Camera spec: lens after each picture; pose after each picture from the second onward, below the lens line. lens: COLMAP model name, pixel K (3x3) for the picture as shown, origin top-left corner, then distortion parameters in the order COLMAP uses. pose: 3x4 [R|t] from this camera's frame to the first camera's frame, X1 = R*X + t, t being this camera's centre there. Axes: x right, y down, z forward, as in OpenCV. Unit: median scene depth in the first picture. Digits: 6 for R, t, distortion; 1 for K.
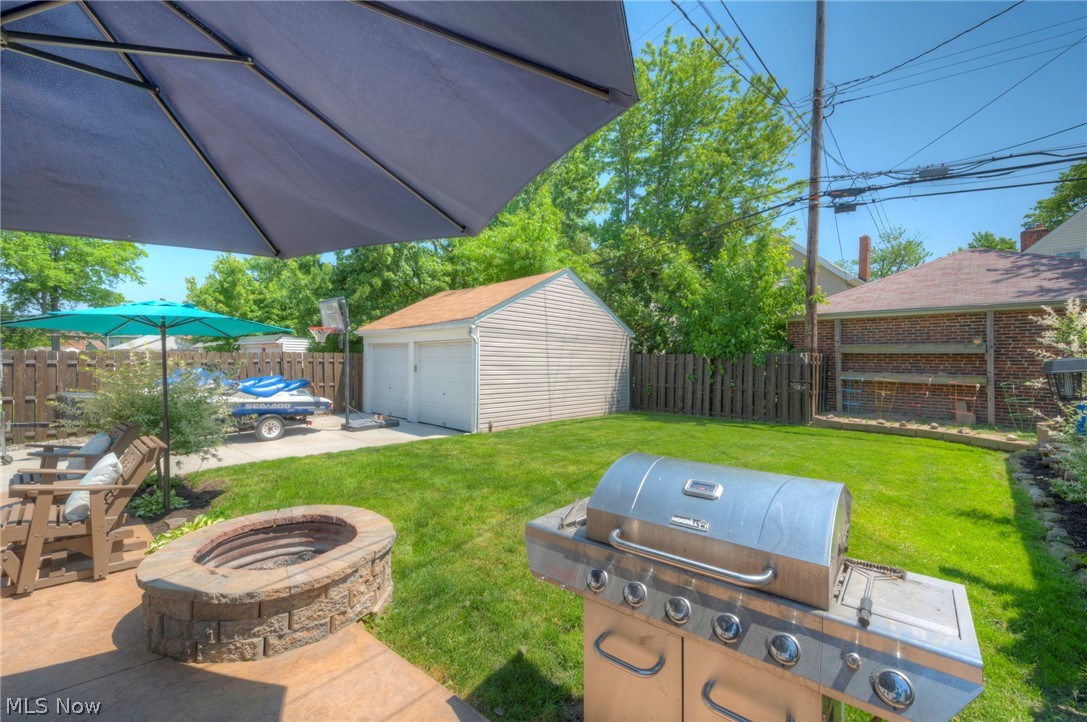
lens RADIAL K [[435.3, 0, 549.5], [0, 435.3, 355.9], [0, 0, 1]] dist [-0.003613, -0.000456]
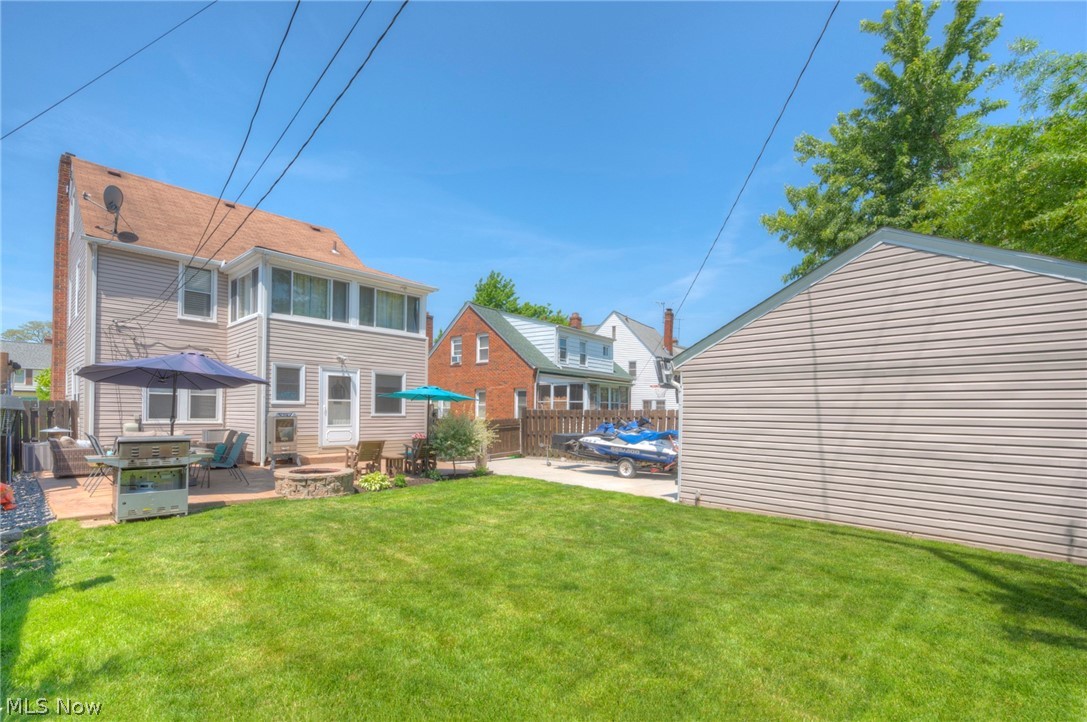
lens RADIAL K [[435.3, 0, 486.4], [0, 435.3, 416.0], [0, 0, 1]] dist [-0.003613, -0.000456]
pose [[-0.038759, -0.004477, -0.999239, 0.579509], [0.000631, 0.999990, -0.004505, 0.016850], [0.999248, -0.000806, -0.038756, 0.584522]]
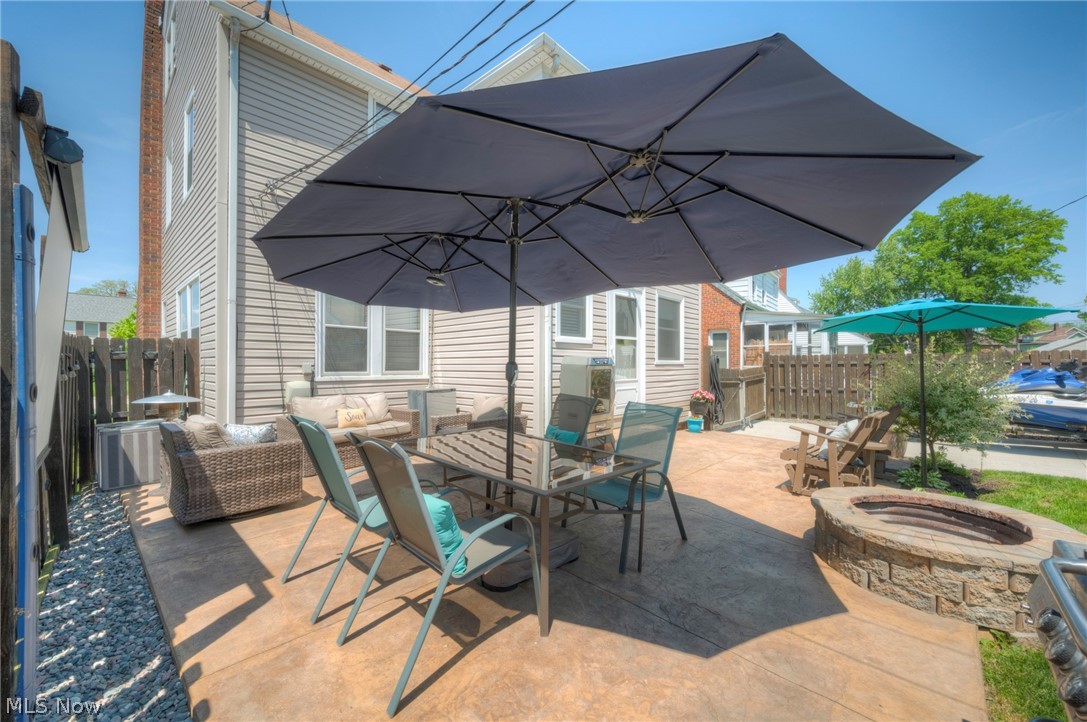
lens RADIAL K [[435.3, 0, 551.6], [0, 435.3, 367.8], [0, 0, 1]] dist [-0.003613, -0.000456]
pose [[-0.048443, -0.003477, -0.998820, 0.109437], [0.011989, 0.999920, -0.004062, 0.018283], [0.998754, -0.012172, -0.048397, 0.041903]]
